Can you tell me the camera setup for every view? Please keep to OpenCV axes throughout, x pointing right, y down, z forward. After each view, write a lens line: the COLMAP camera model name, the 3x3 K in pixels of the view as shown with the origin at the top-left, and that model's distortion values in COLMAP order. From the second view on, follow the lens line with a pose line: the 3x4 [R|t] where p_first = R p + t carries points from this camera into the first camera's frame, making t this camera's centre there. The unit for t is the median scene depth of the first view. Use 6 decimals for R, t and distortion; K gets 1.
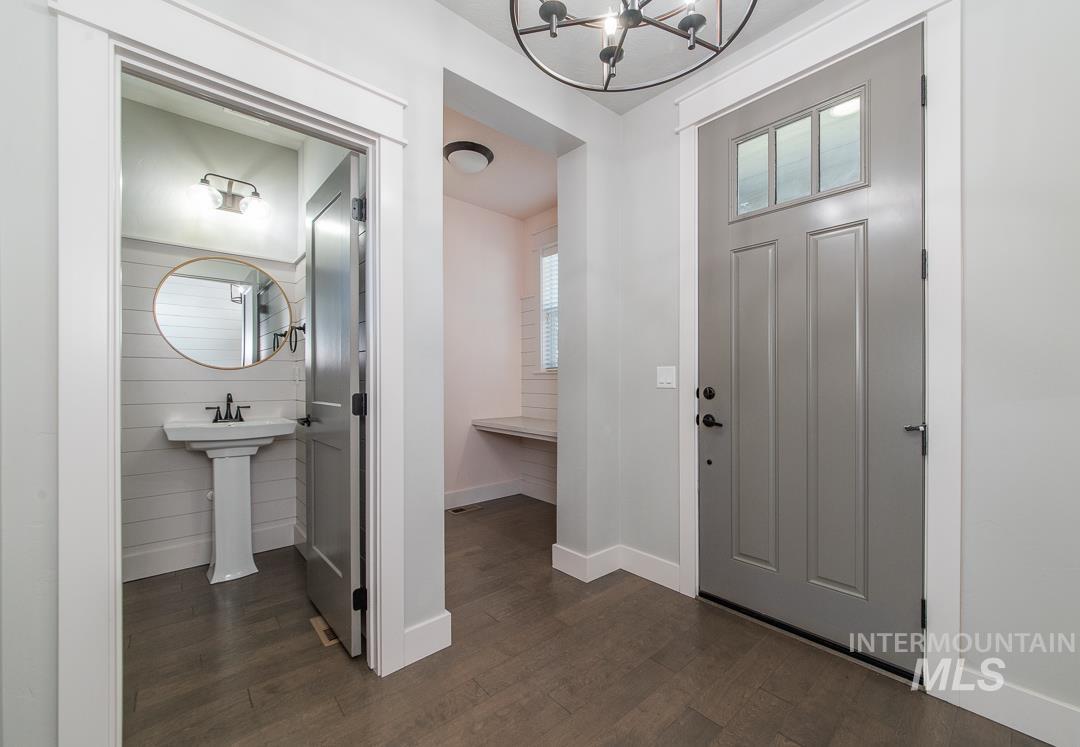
lens RADIAL K [[435.7, 0, 540.0], [0, 435.7, 373.5], [0, 0, 1]] dist [0.020998, 0.000004]
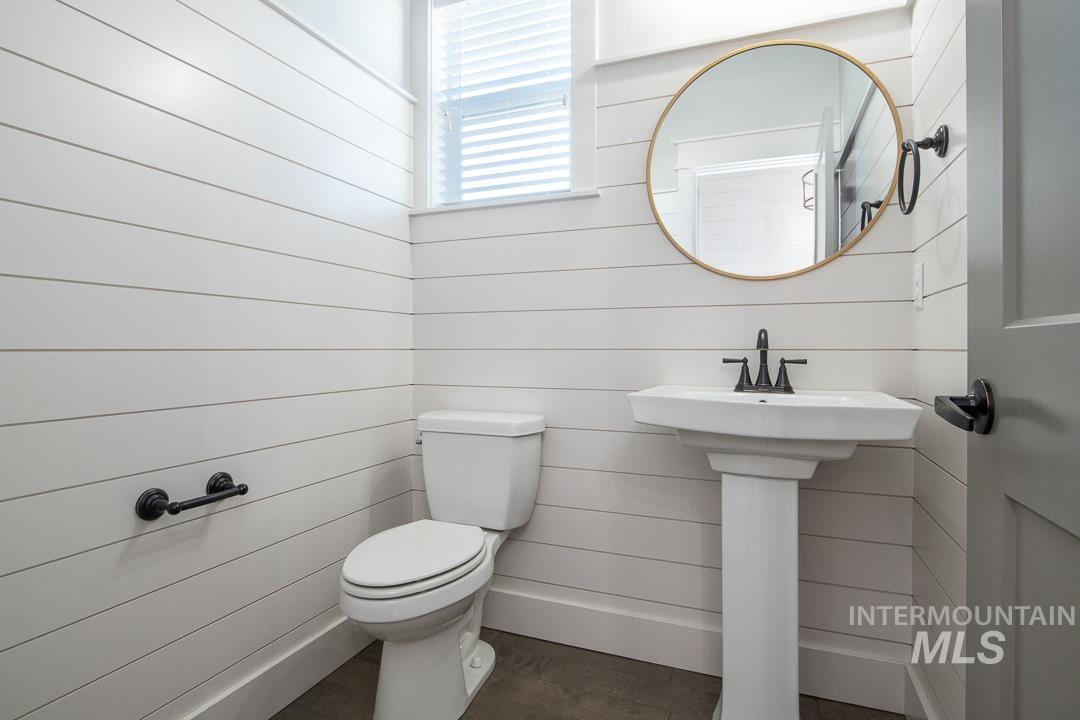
lens RADIAL K [[548.8, 0, 542.9], [0, 548.8, 345.8], [0, 0, 1]] dist [-0.000875, -0.000068]
pose [[0.457965, -0.005677, -0.888952, -0.310471], [0.015894, 0.999872, 0.001803, 0.057994], [0.888828, -0.014955, 0.457996, 0.545014]]
